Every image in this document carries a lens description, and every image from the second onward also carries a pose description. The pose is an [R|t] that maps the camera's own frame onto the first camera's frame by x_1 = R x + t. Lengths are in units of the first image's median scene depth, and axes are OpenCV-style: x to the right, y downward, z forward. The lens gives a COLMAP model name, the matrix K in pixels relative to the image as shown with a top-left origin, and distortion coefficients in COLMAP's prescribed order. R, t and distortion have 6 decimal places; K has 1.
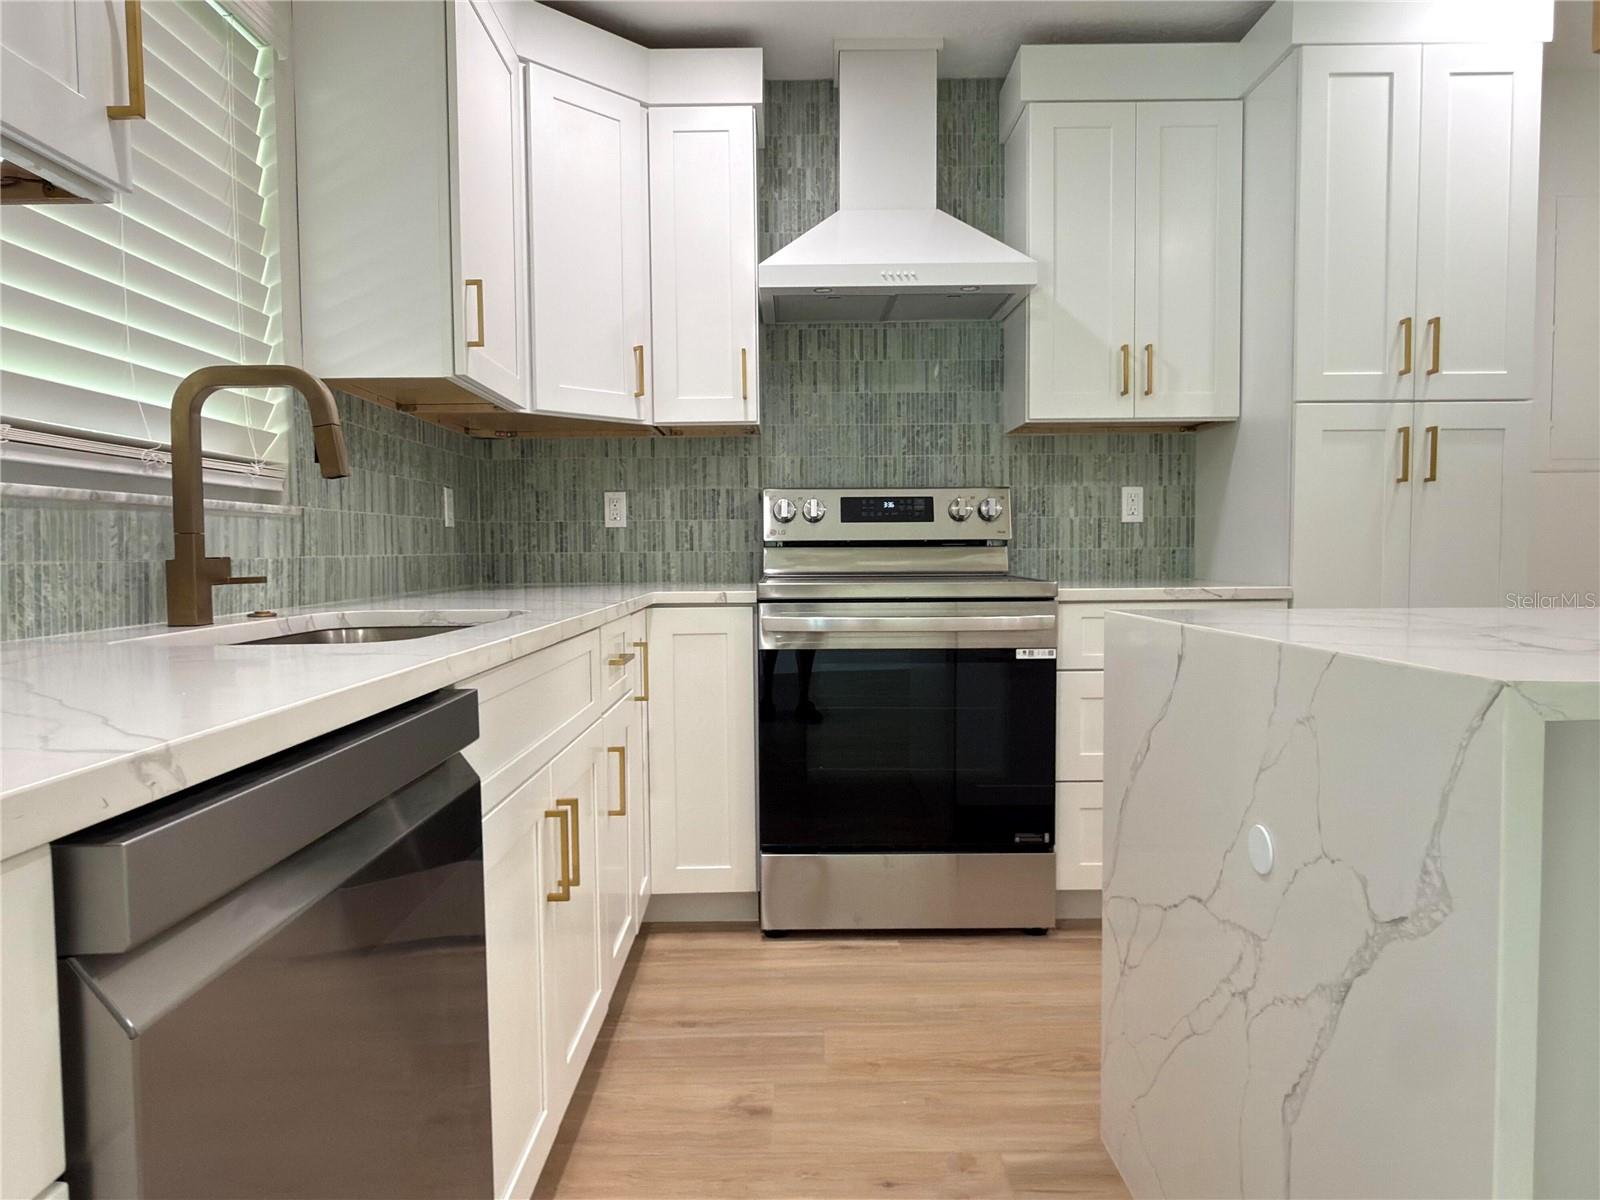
lens RADIAL K [[1016.6, 0, 789.8], [0, 1016.6, 598.5], [0, 0, 1]] dist [-0.001246, 0.000095]
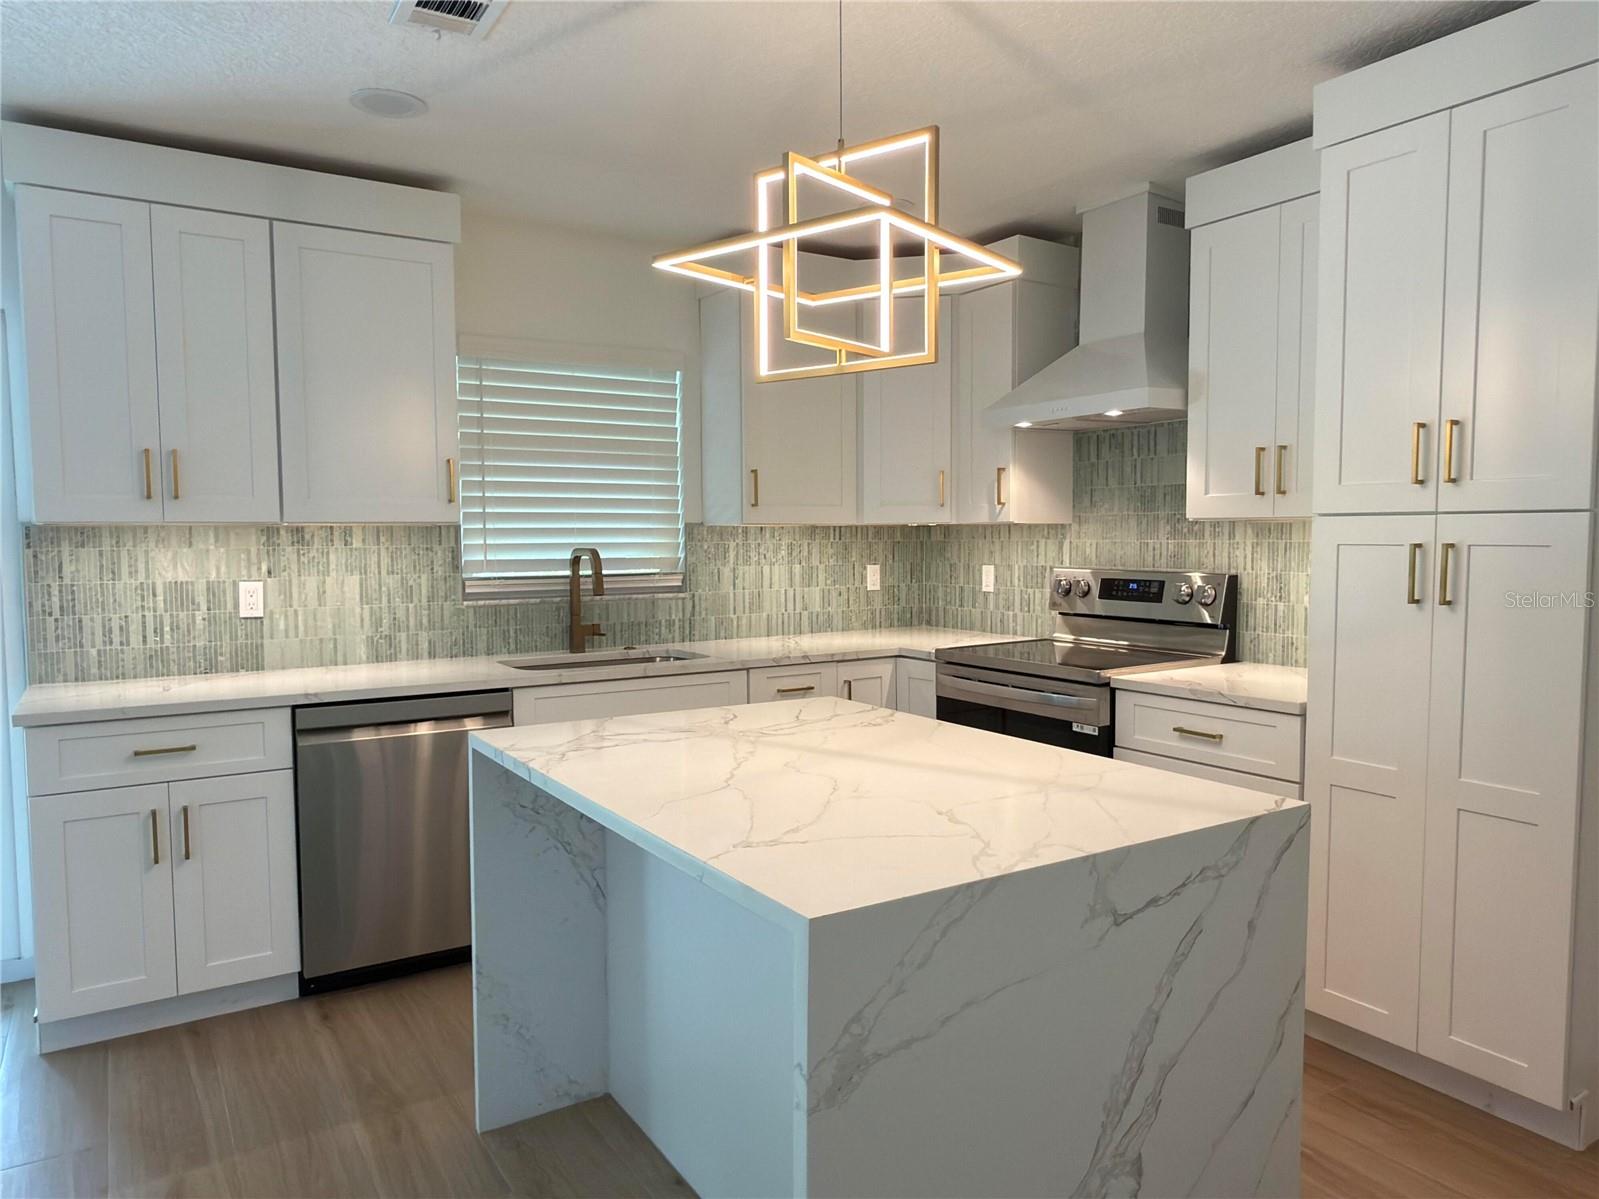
lens RADIAL K [[1074.1, 0, 803.4], [0, 1074.1, 600.7], [0, 0, 1]] dist [0.004243, 0.003142]
pose [[0.543160, 0.057948, -0.837627, 0.891013], [-0.039914, 0.998270, 0.043180, -0.110358], [0.838680, 0.009980, 0.544533, 0.023916]]
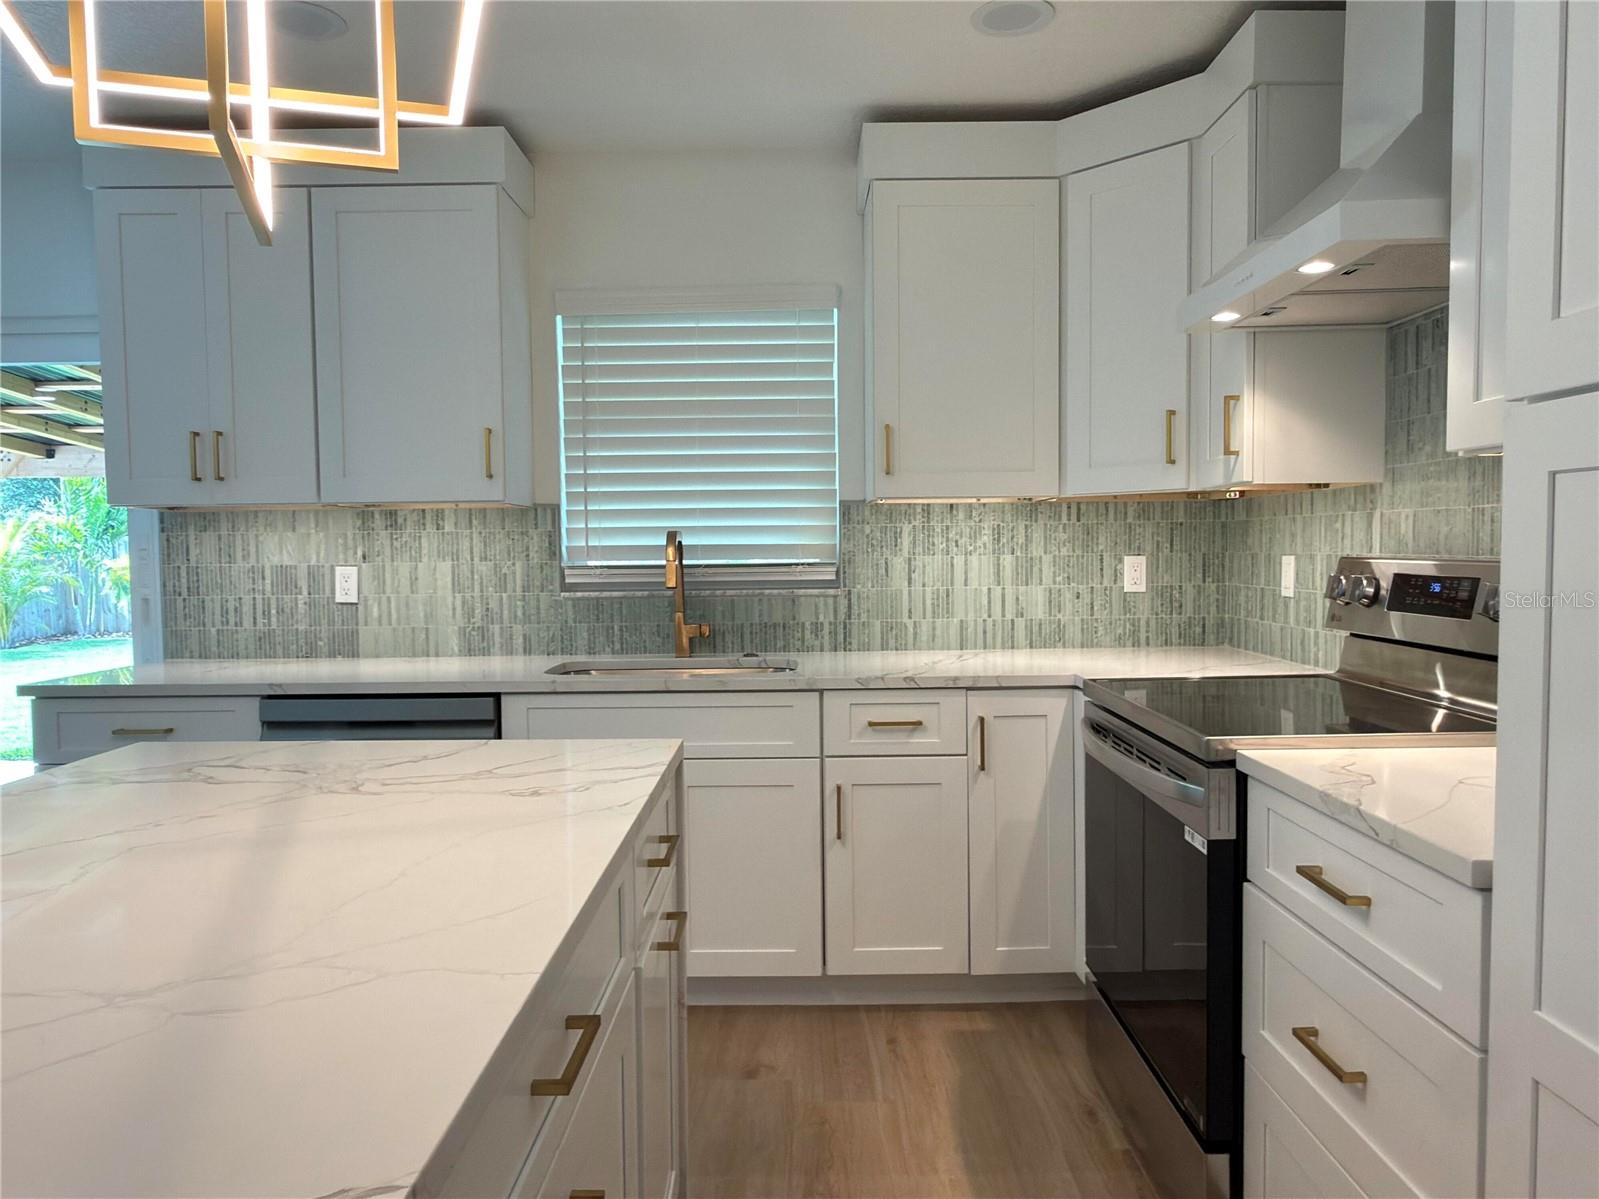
lens RADIAL K [[1074.1, 0, 803.4], [0, 1074.1, 600.7], [0, 0, 1]] dist [0.004243, 0.003142]
pose [[0.003360, 0.059993, -0.998193, 0.745831], [-0.036707, 0.997533, 0.059829, -0.106985], [0.999320, 0.036440, 0.005554, 0.587394]]
